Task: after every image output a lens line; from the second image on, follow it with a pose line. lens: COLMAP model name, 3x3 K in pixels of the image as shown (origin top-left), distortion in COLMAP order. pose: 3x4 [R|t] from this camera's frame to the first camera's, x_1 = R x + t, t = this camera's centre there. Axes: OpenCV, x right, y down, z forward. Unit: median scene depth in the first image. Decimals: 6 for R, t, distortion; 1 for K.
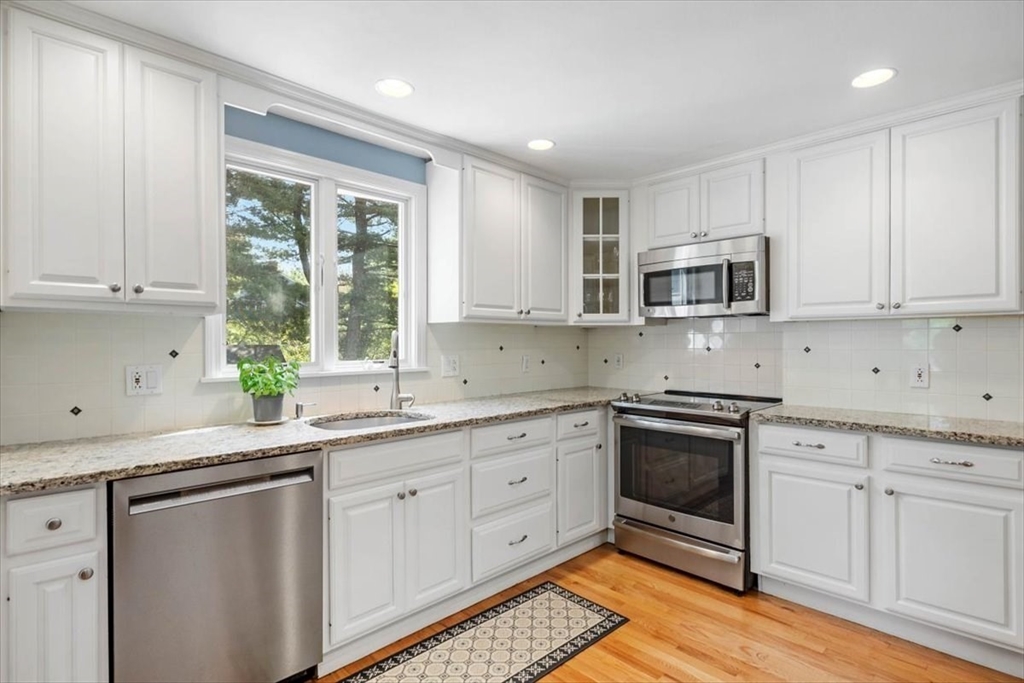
lens RADIAL K [[500.8, 0, 515.5], [0, 500.8, 344.9], [0, 0, 1]] dist [-0.003585, 0.000383]
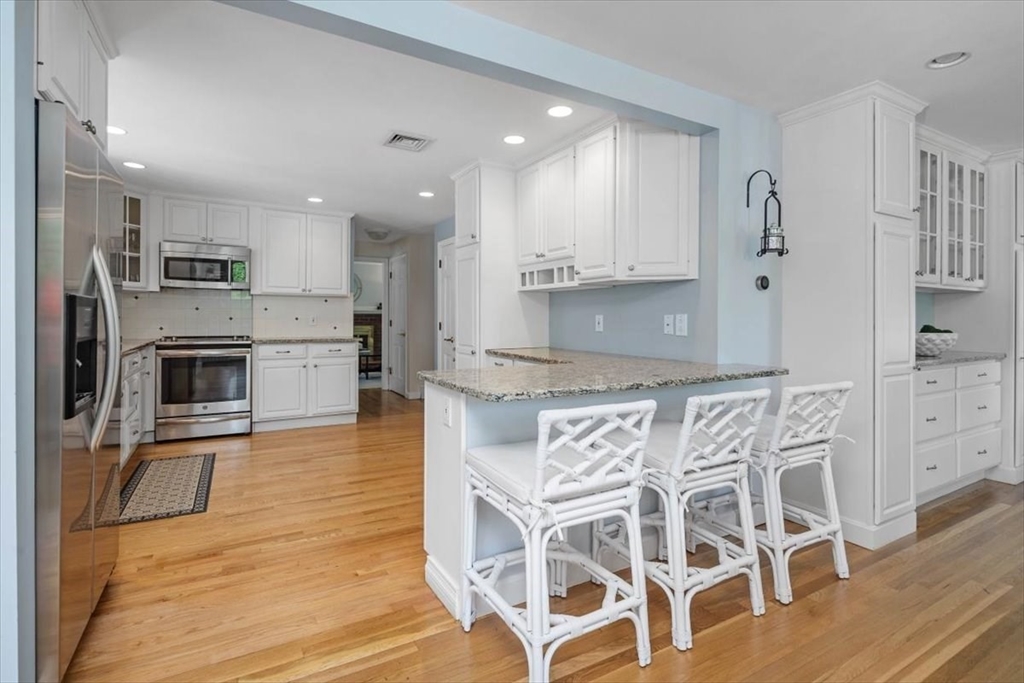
lens RADIAL K [[500.8, 0, 518.4], [0, 500.8, 320.3], [0, 0, 1]] dist [-0.003585, 0.000383]
pose [[0.244444, 0.001789, 0.969662, -0.980037], [-0.002890, 0.999995, -0.001117, 0.047860], [-0.969659, -0.002529, 0.244448, -0.404237]]
